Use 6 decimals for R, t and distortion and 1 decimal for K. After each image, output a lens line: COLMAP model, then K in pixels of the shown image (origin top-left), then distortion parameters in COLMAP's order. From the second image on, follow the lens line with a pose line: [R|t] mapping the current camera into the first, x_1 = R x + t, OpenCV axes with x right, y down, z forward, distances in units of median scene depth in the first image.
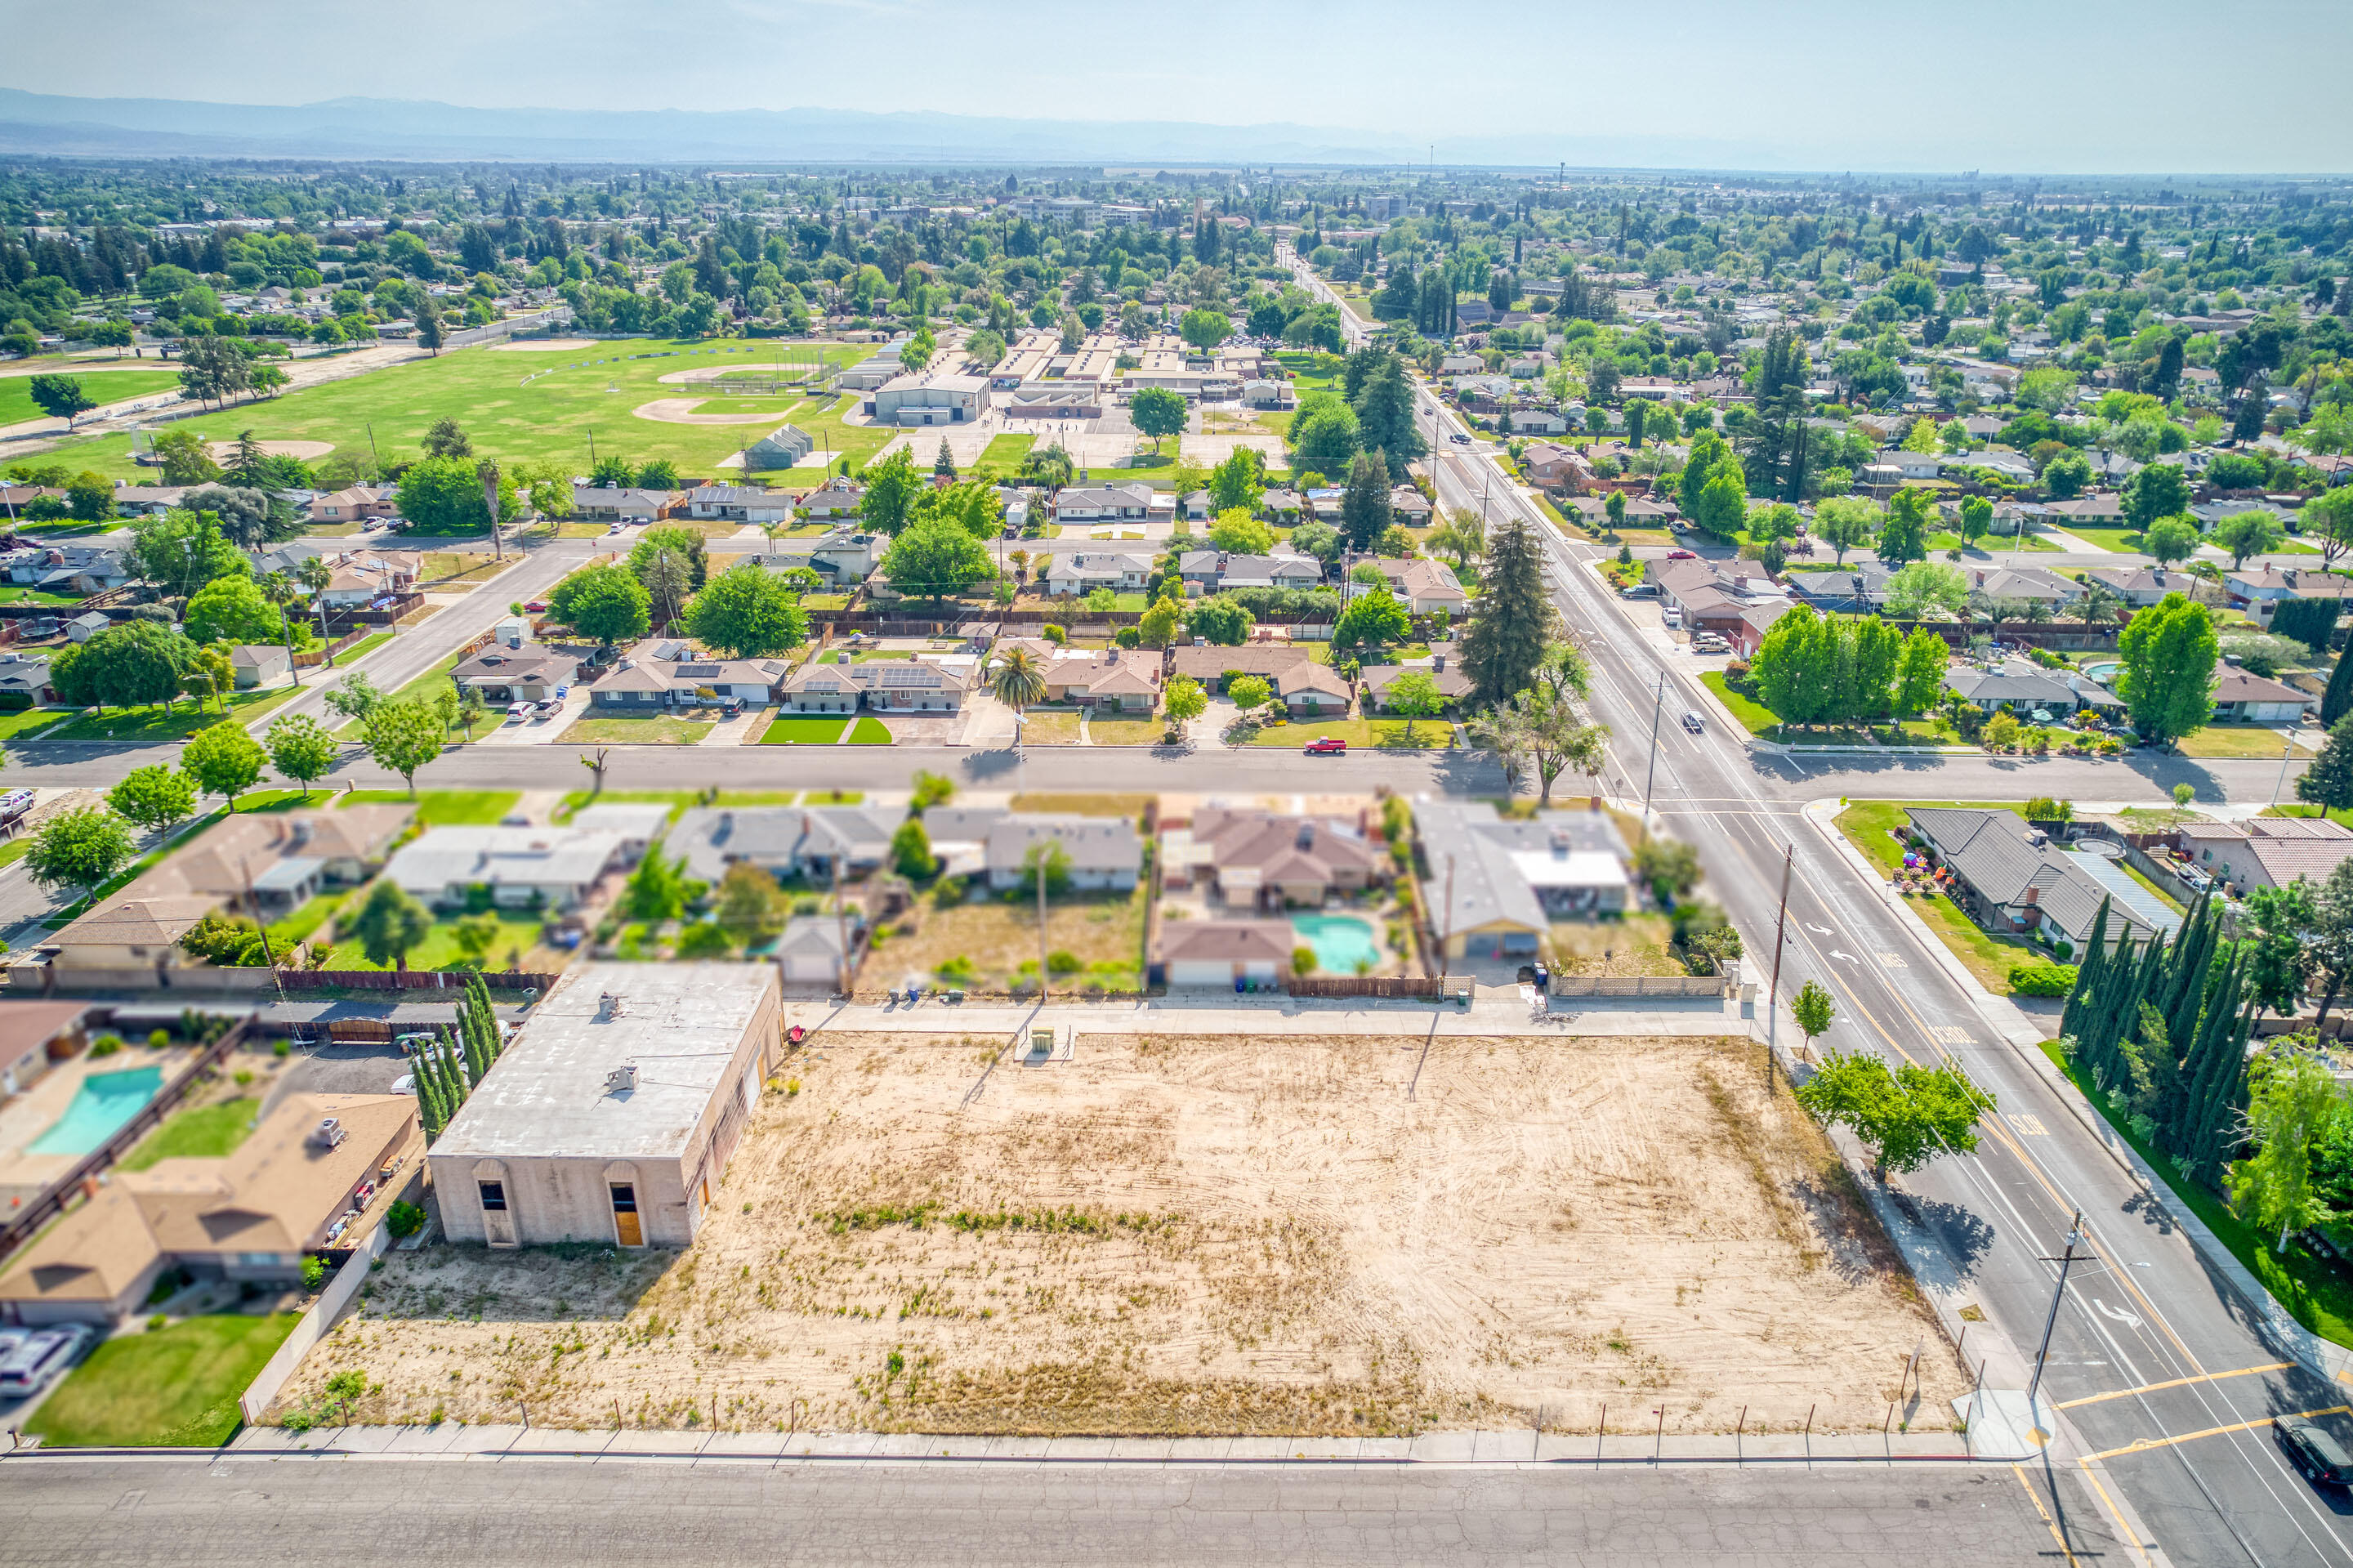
lens RADIAL K [[1562.2, 0, 1188.0], [0, 1562.2, 857.2], [0, 0, 1]] dist [-0.073228, 0.084790]
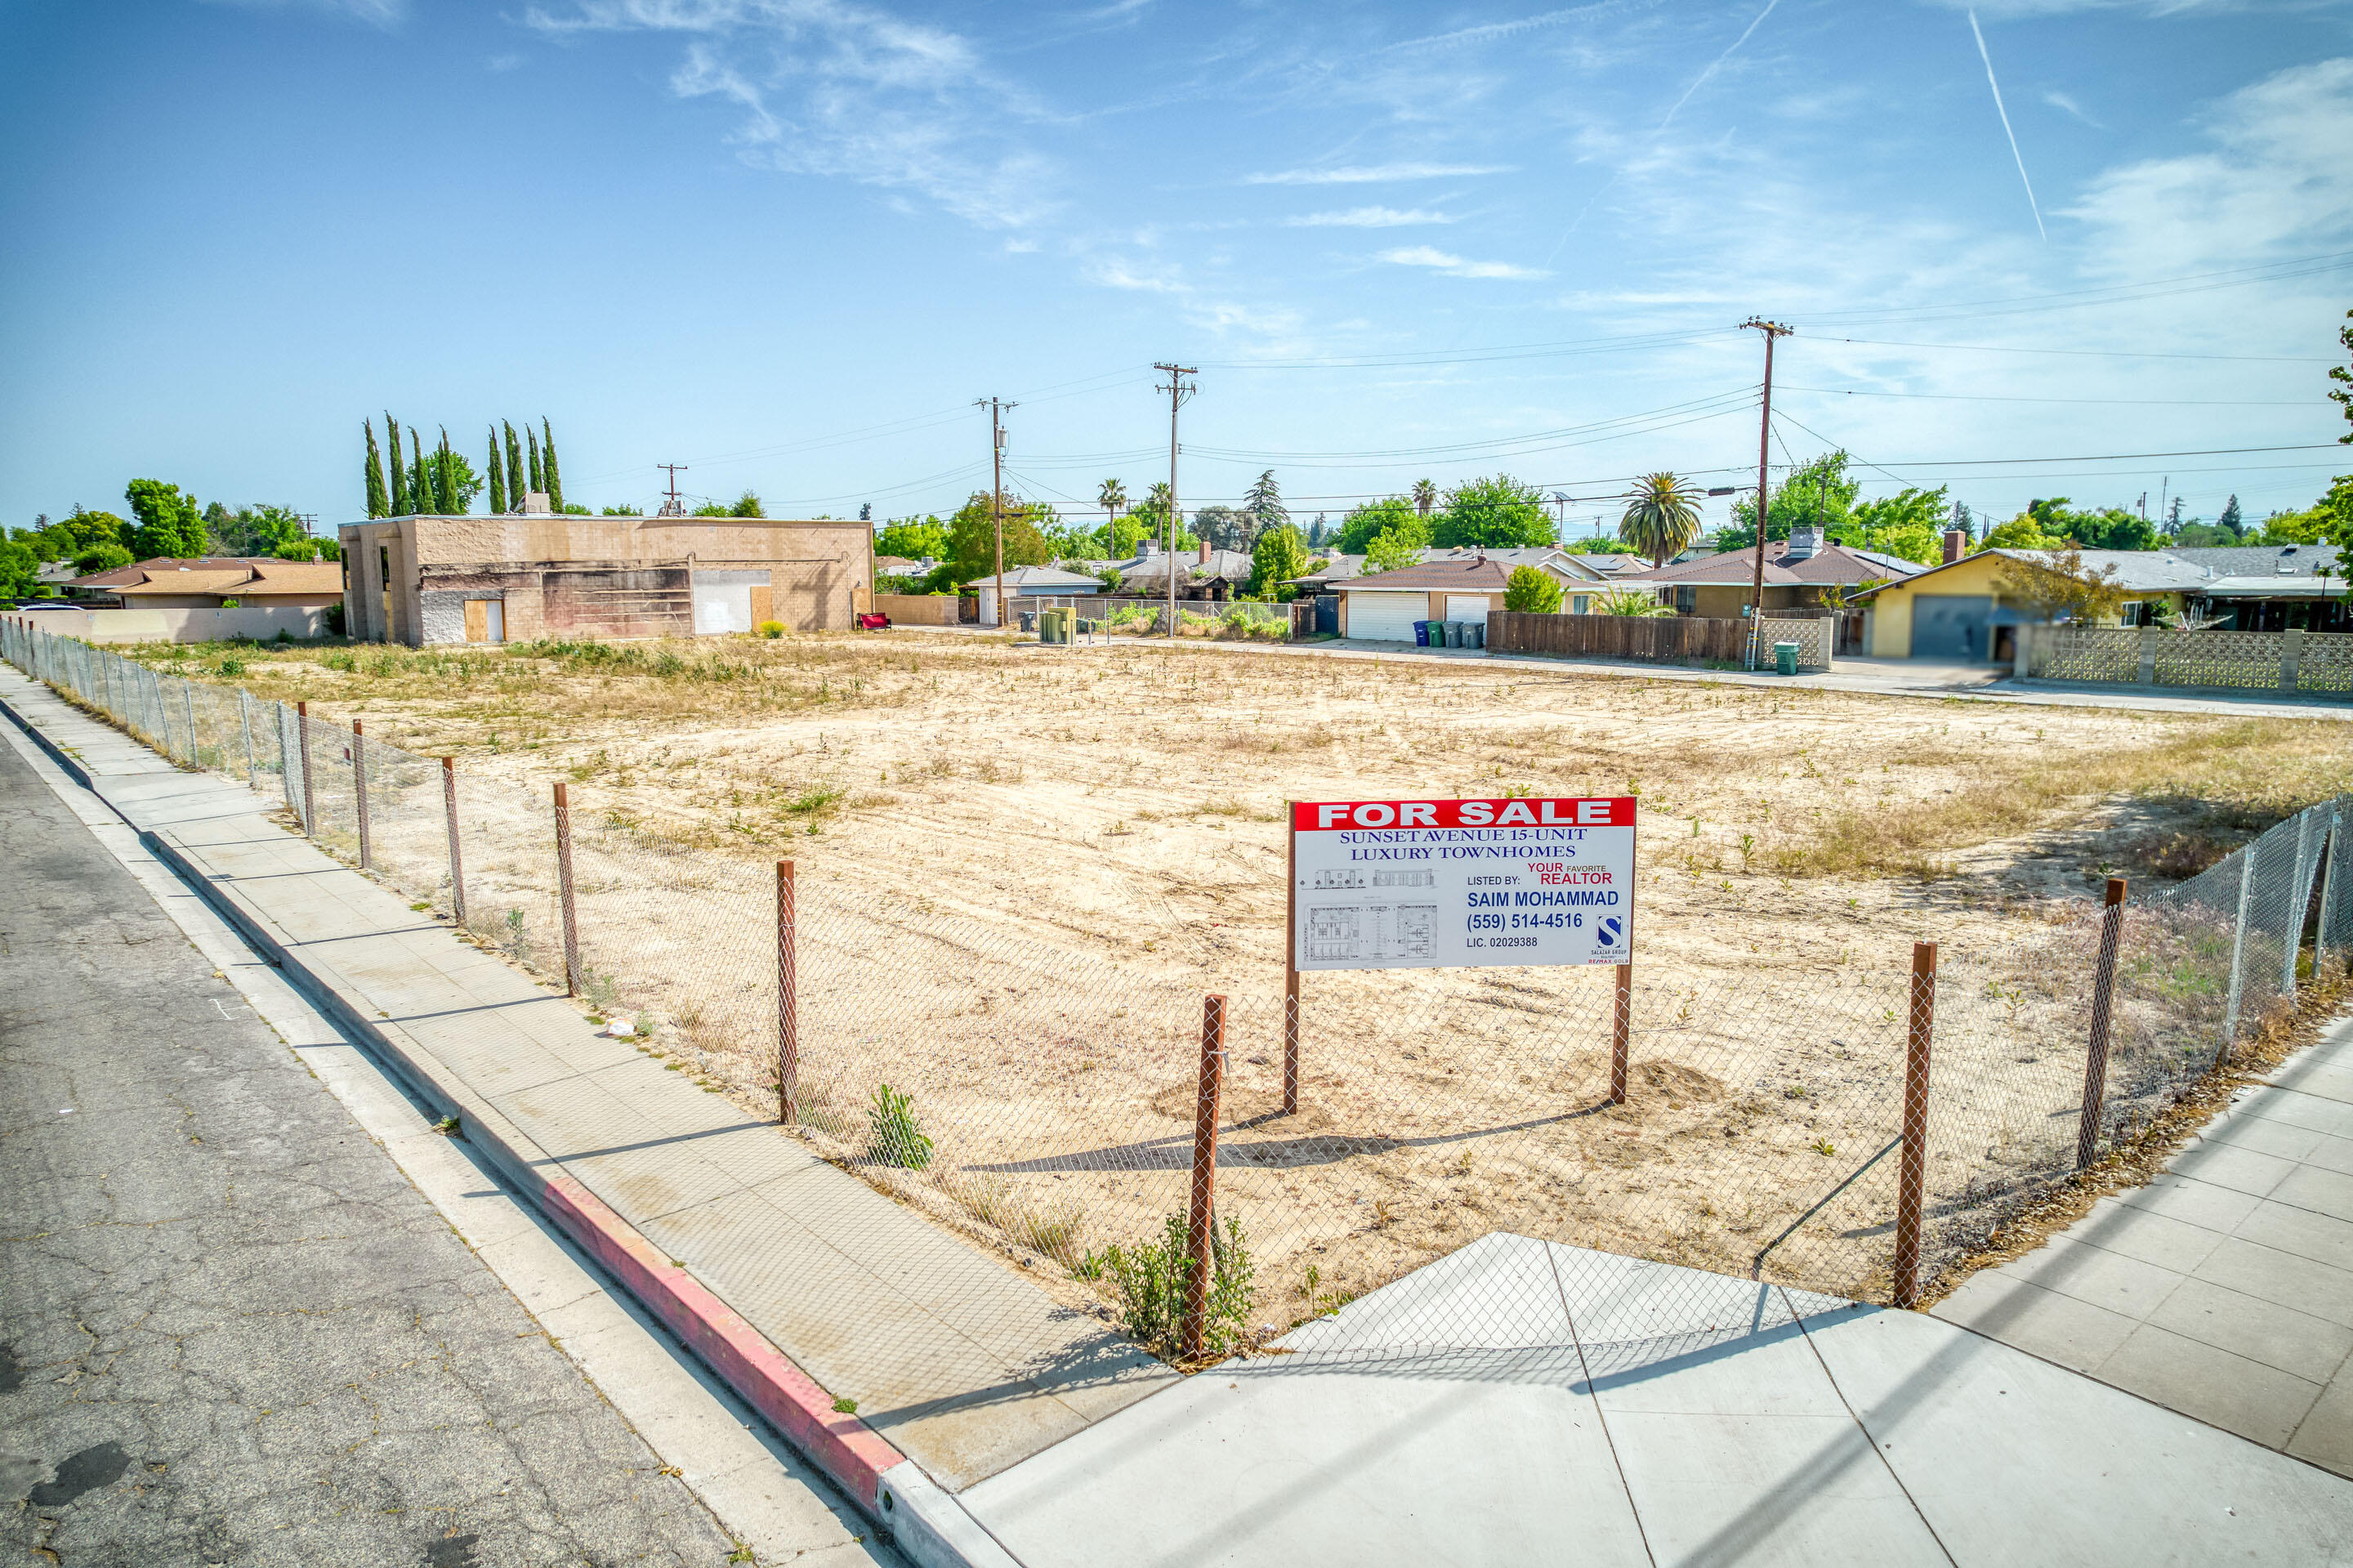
lens RADIAL K [[1515.7, 0, 1176.5], [0, 1515.7, 784.0], [0, 0, 1]] dist [-0.074795, 0.085911]
pose [[0.660280, 0.101746, -0.744095, 0.397130], [-0.301857, 0.943182, -0.138887, 0.246191], [0.687686, 0.316315, 0.653477, 0.643723]]
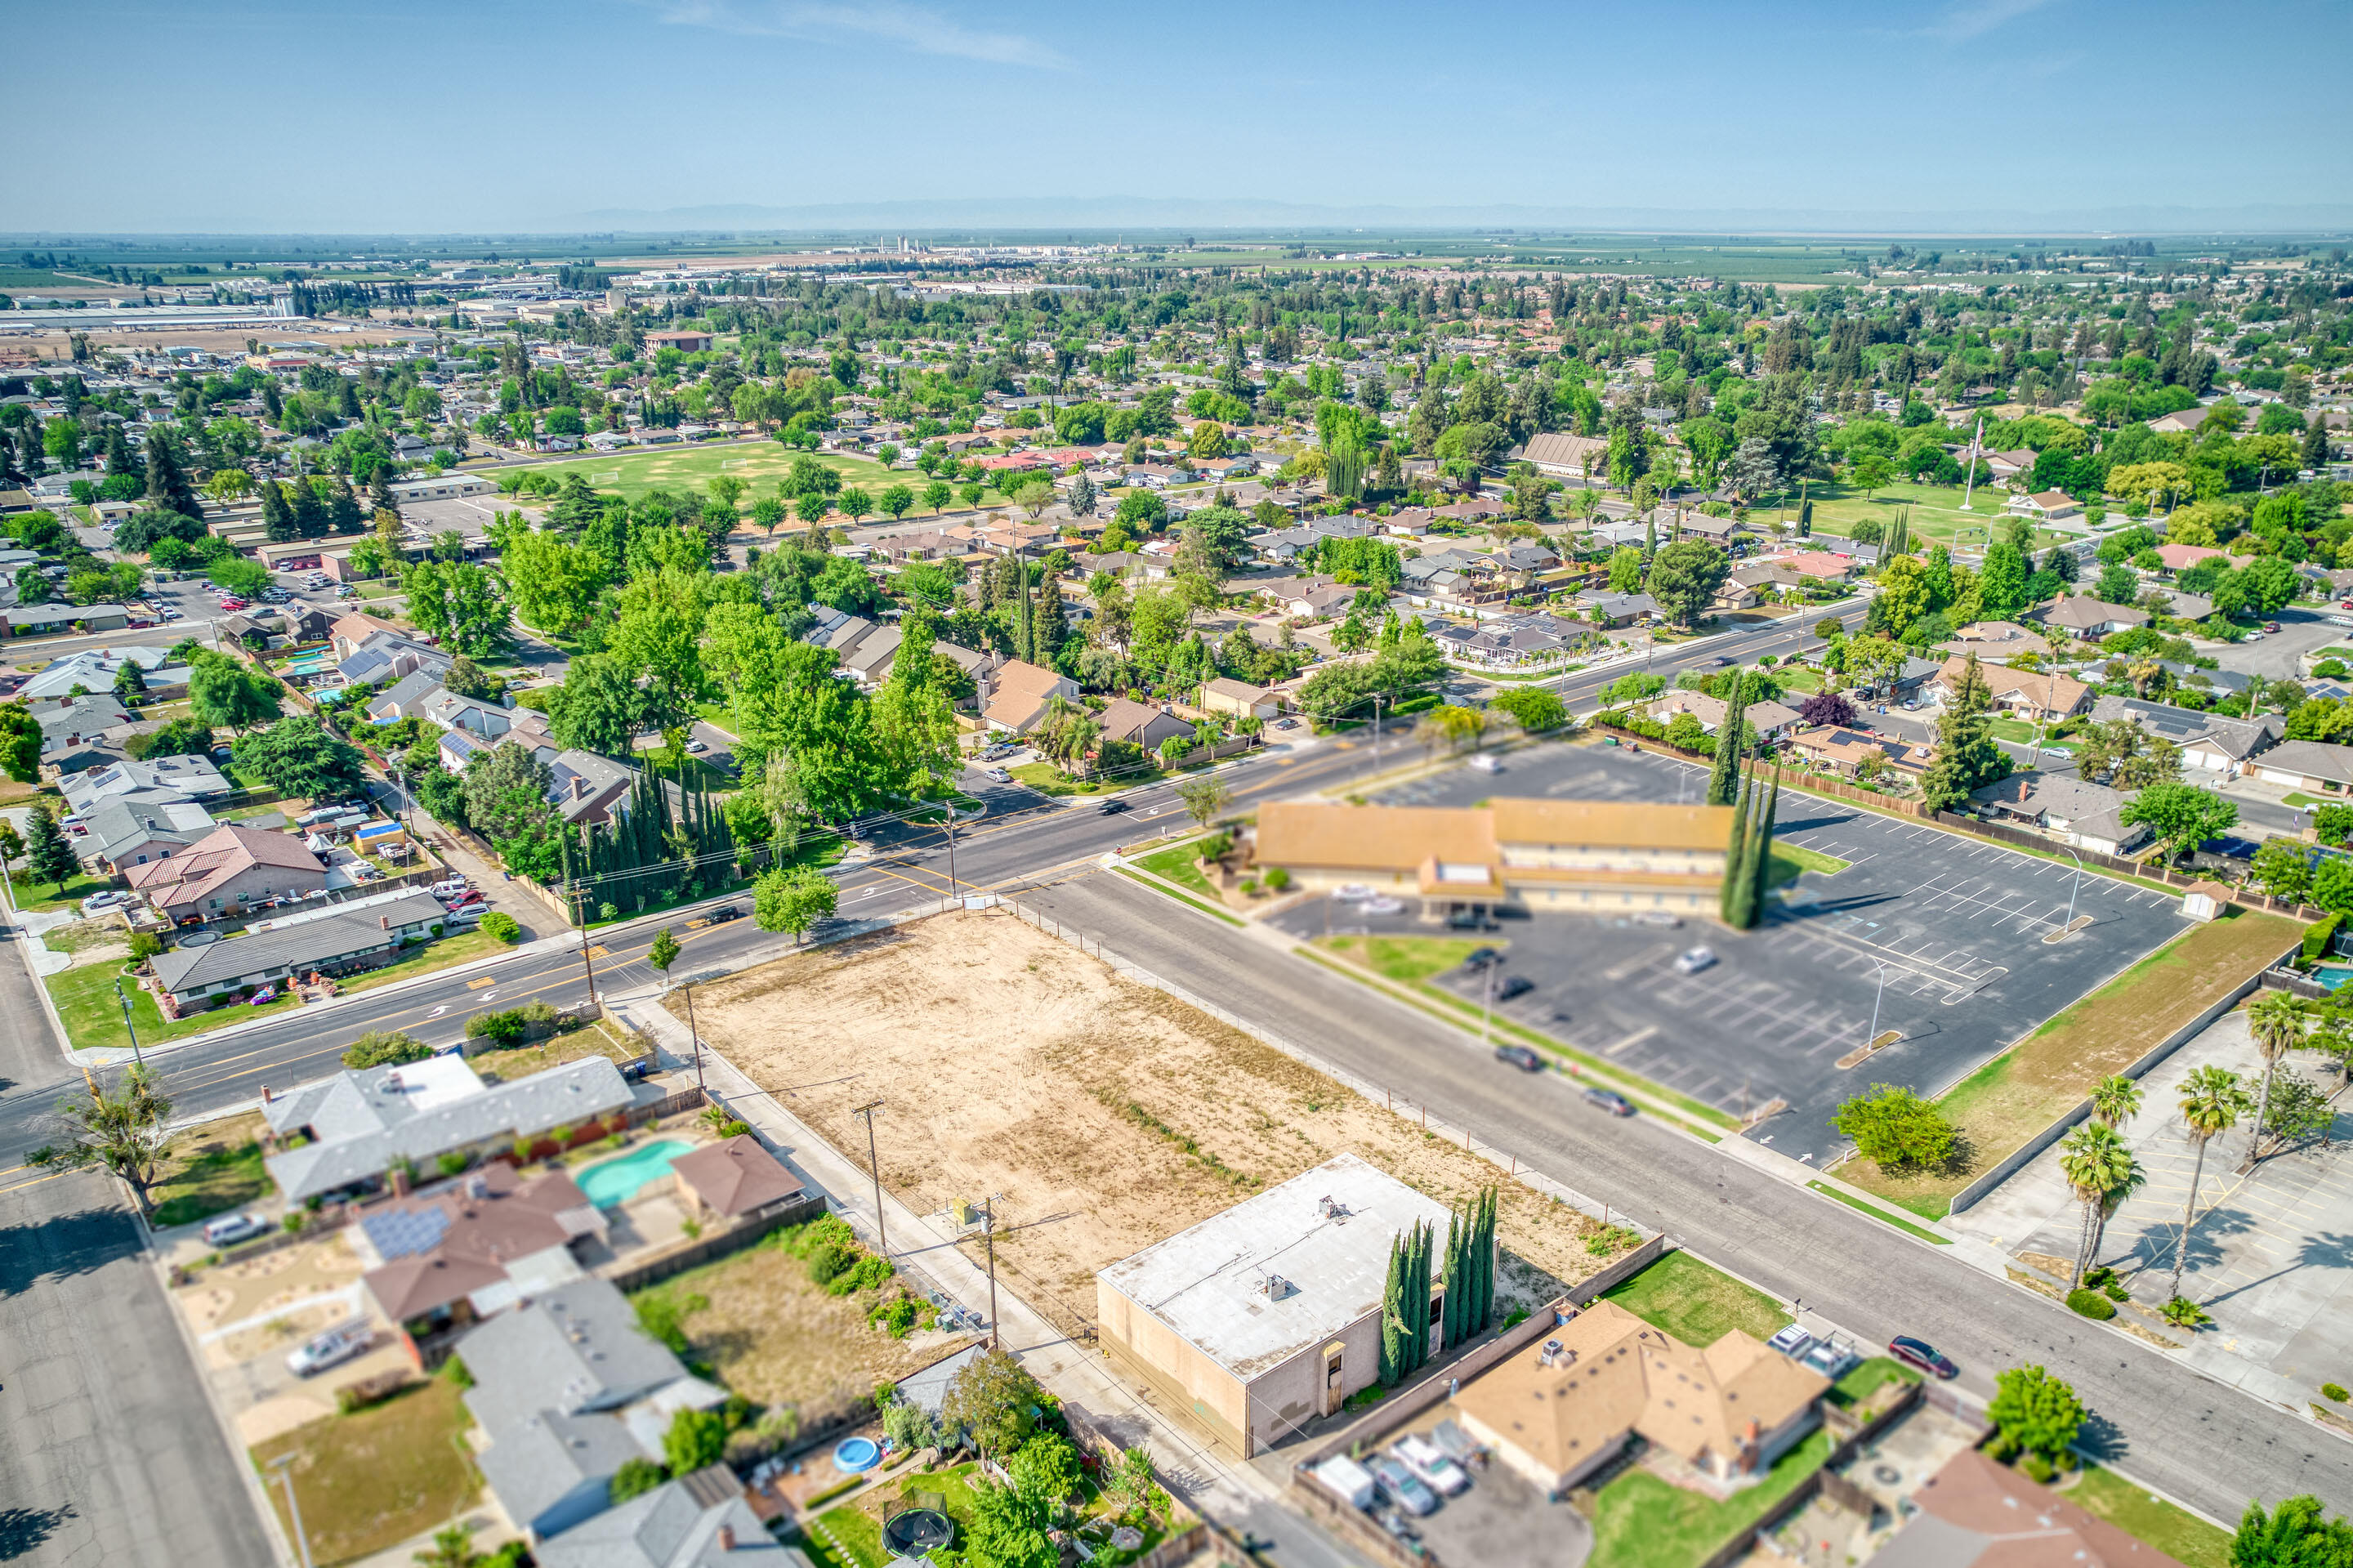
lens RADIAL K [[1657.8, 0, 1183.3], [0, 1657.8, 882.0], [0, 0, 1]] dist [-0.073655, 0.091304]
pose [[-0.644370, -0.290744, 0.707287, -0.915319], [0.316910, 0.740216, 0.592999, -0.666688], [-0.695956, 0.606257, -0.384834, 1.181024]]
